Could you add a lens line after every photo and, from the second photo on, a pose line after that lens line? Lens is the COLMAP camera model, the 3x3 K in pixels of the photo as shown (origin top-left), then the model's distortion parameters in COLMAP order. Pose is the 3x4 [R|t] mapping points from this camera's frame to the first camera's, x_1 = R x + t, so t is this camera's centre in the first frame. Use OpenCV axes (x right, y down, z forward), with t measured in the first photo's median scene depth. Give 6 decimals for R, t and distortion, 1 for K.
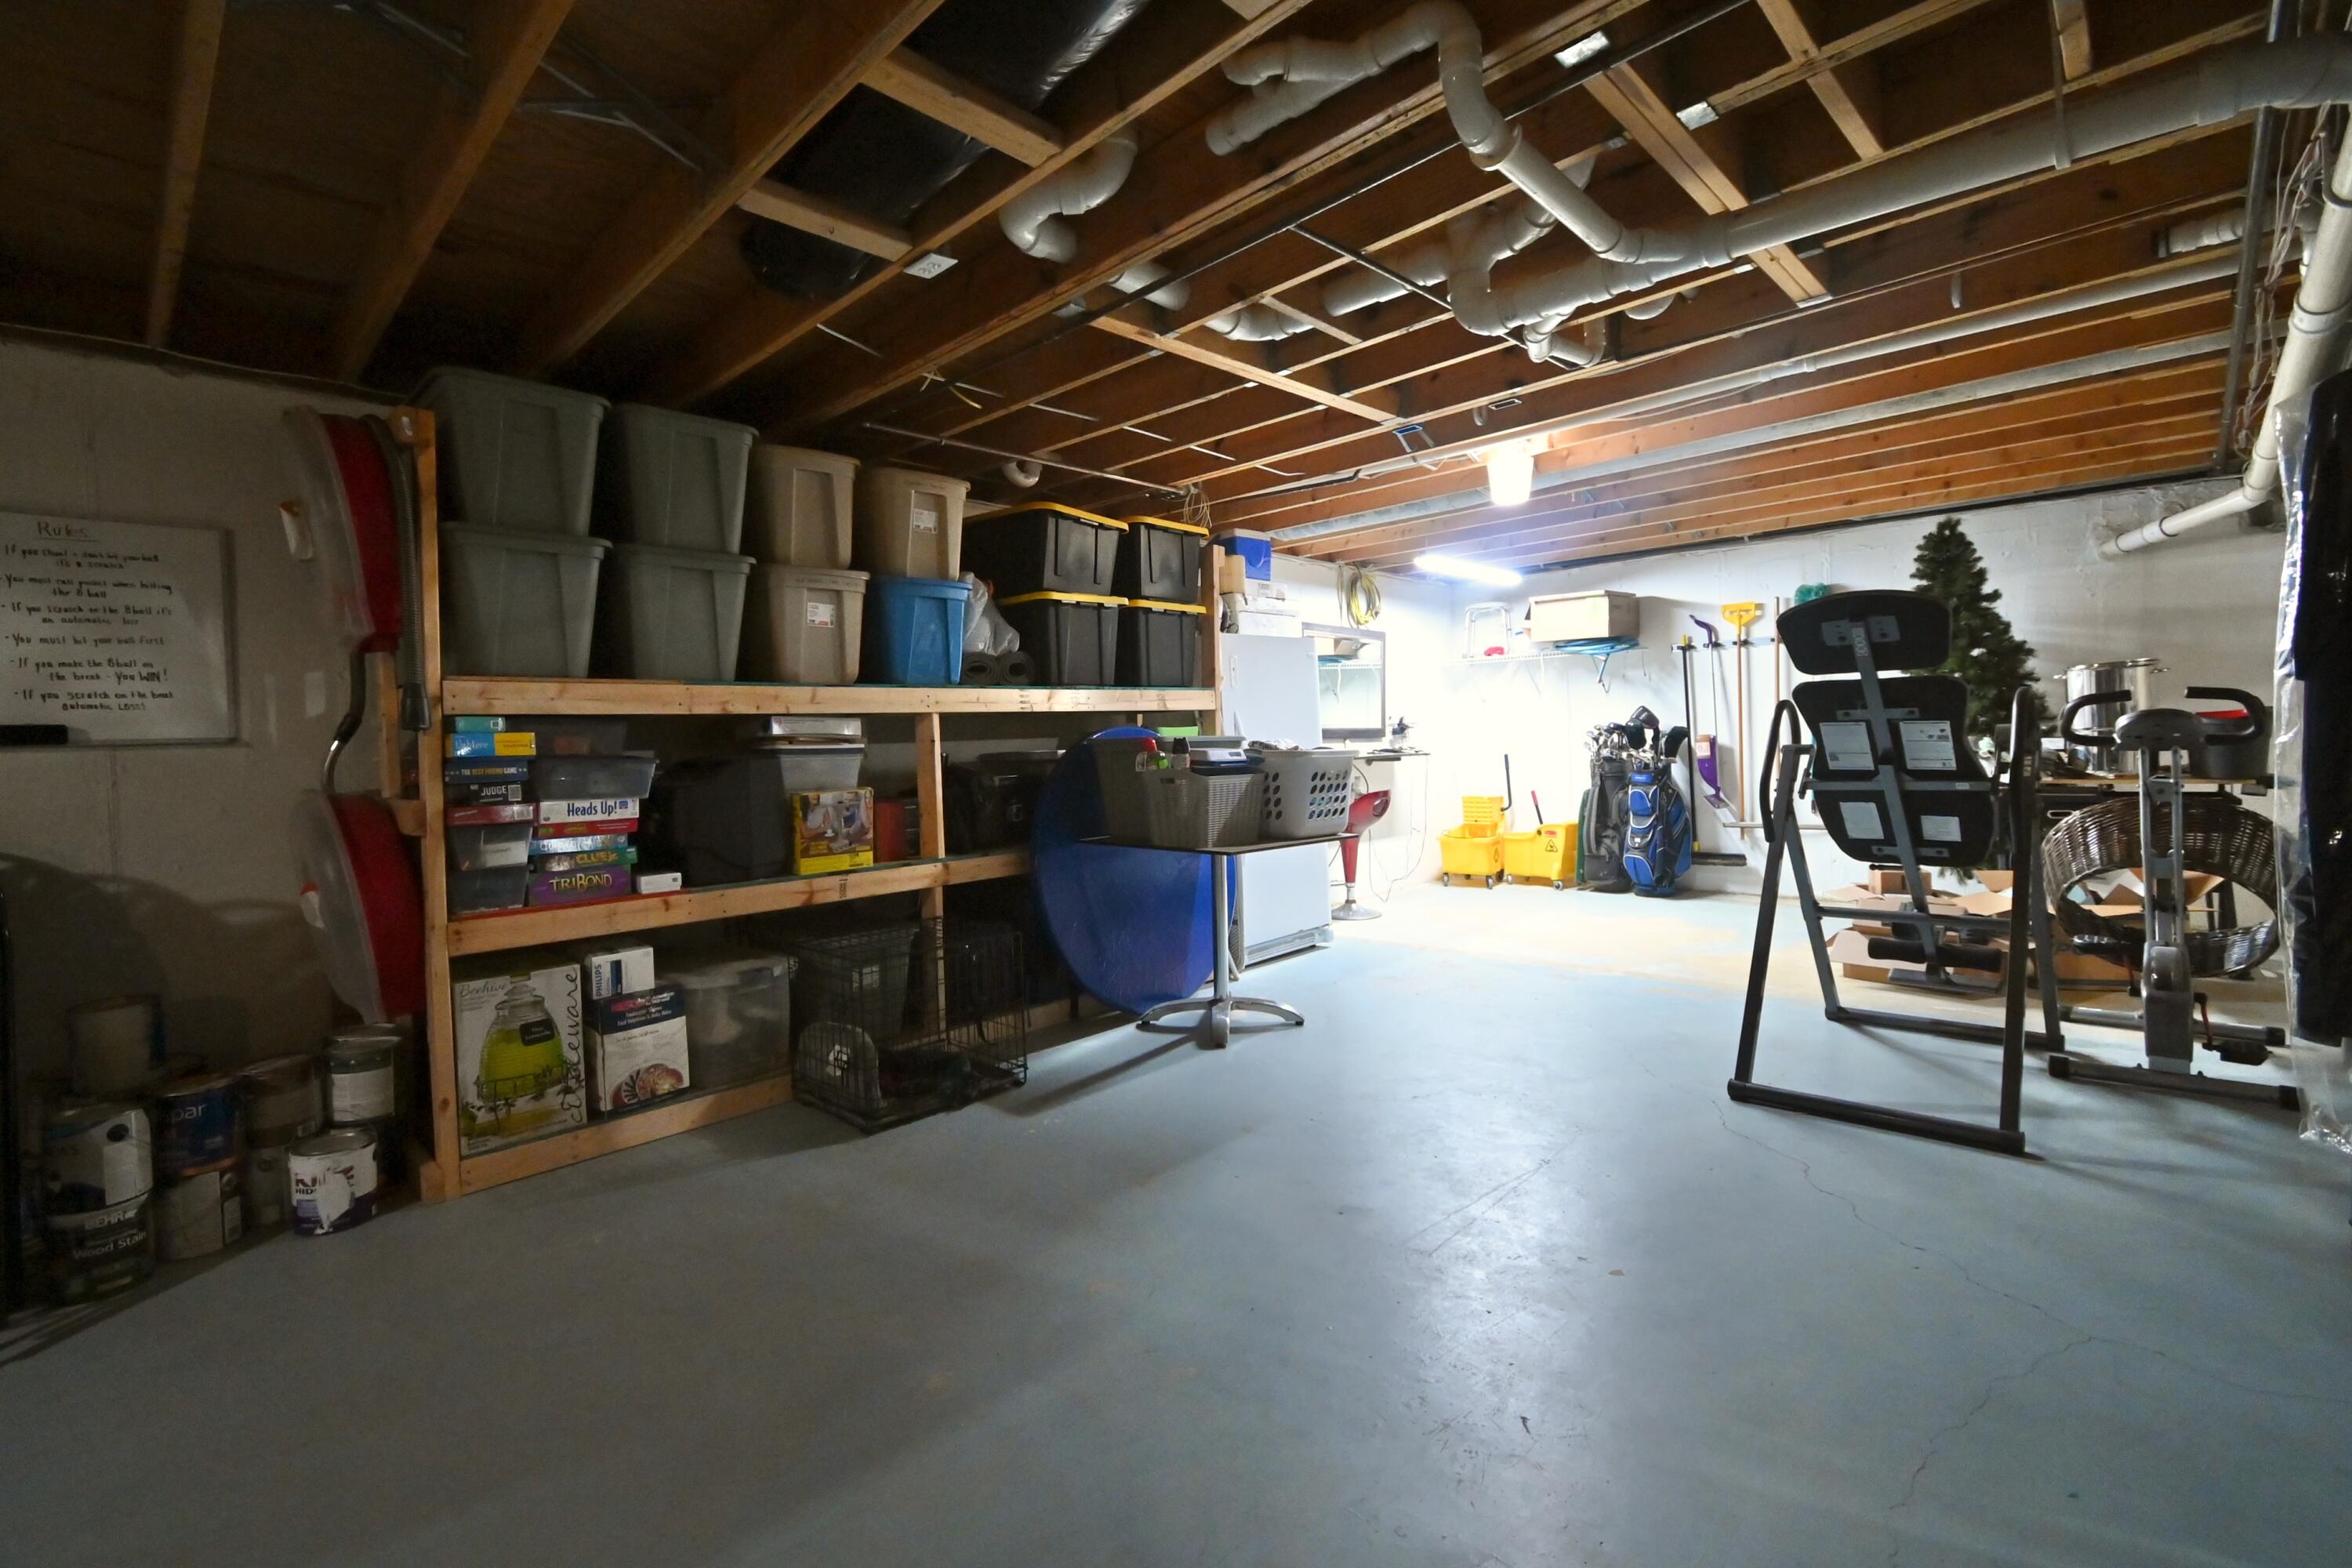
lens RADIAL K [[1036.4, 0, 1170.2], [0, 1036.4, 773.0], [0, 0, 1]] dist [0.004454, 0.000753]
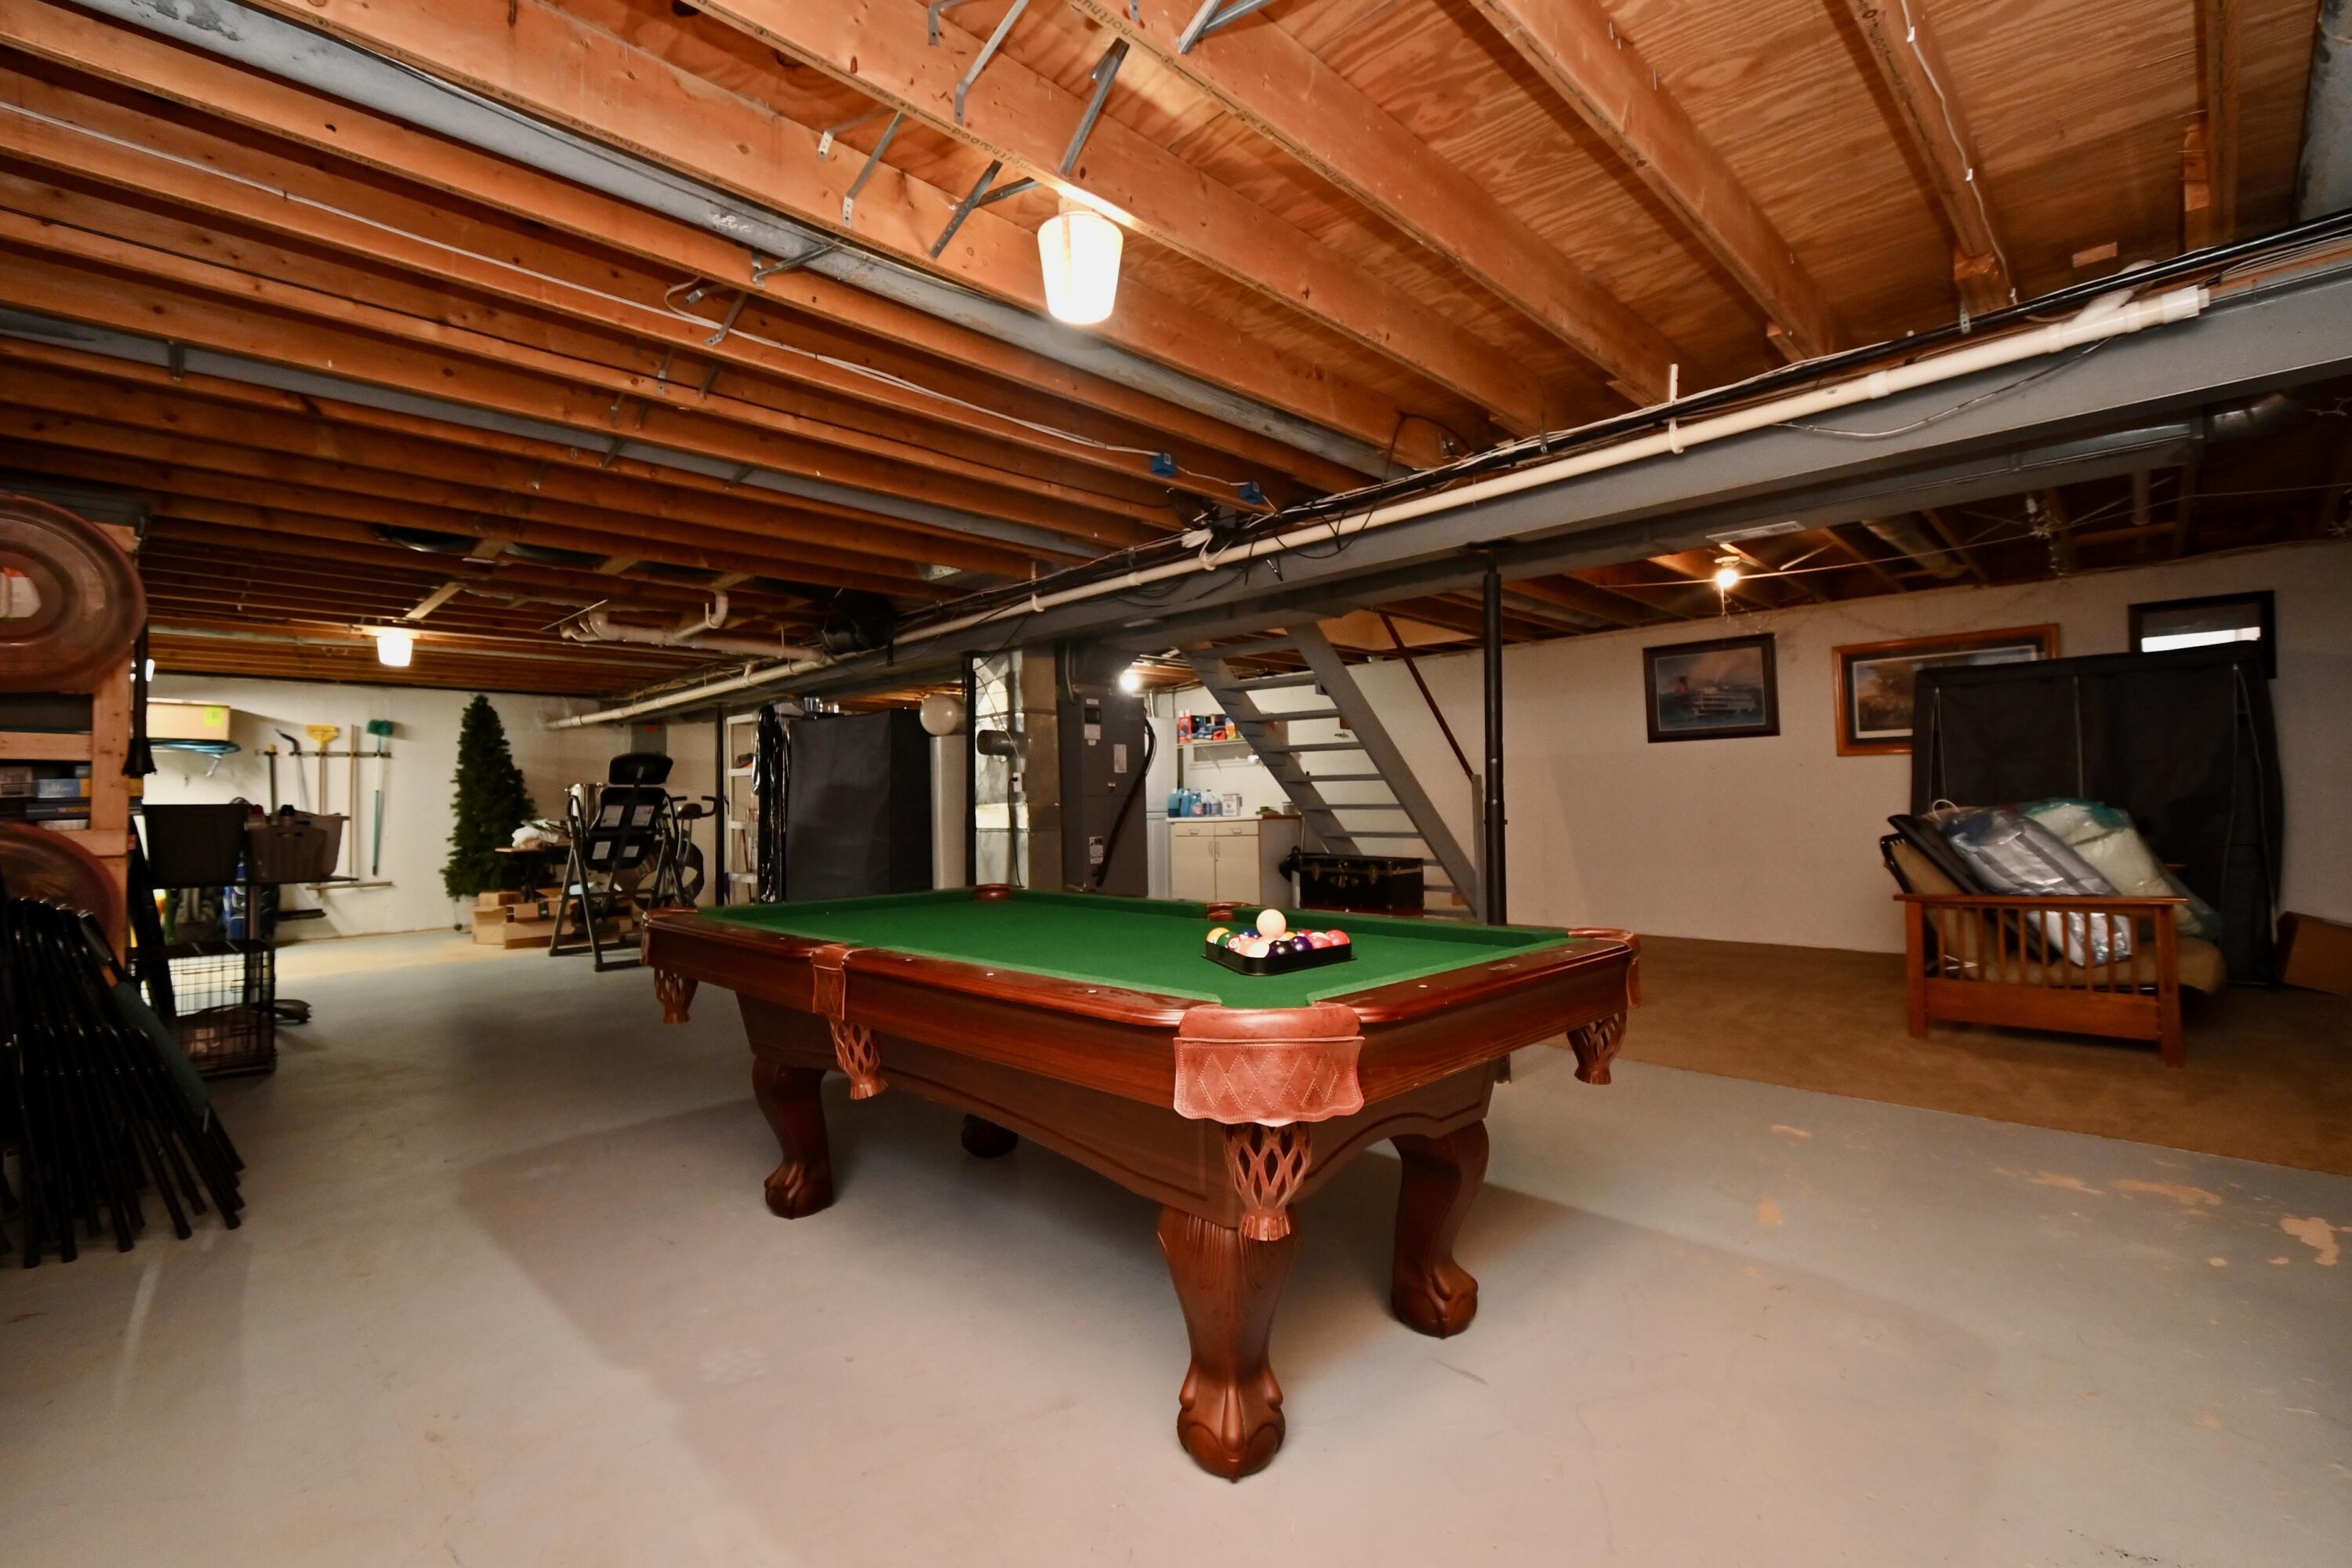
lens RADIAL K [[1036.4, 0, 1170.2], [0, 1036.4, 773.0], [0, 0, 1]] dist [0.004454, 0.000753]
pose [[0.007336, 0.057164, 0.998338, -0.812145], [0.048894, 0.997150, -0.057455, 0.033555], [-0.998777, 0.049234, 0.004520, -0.127088]]
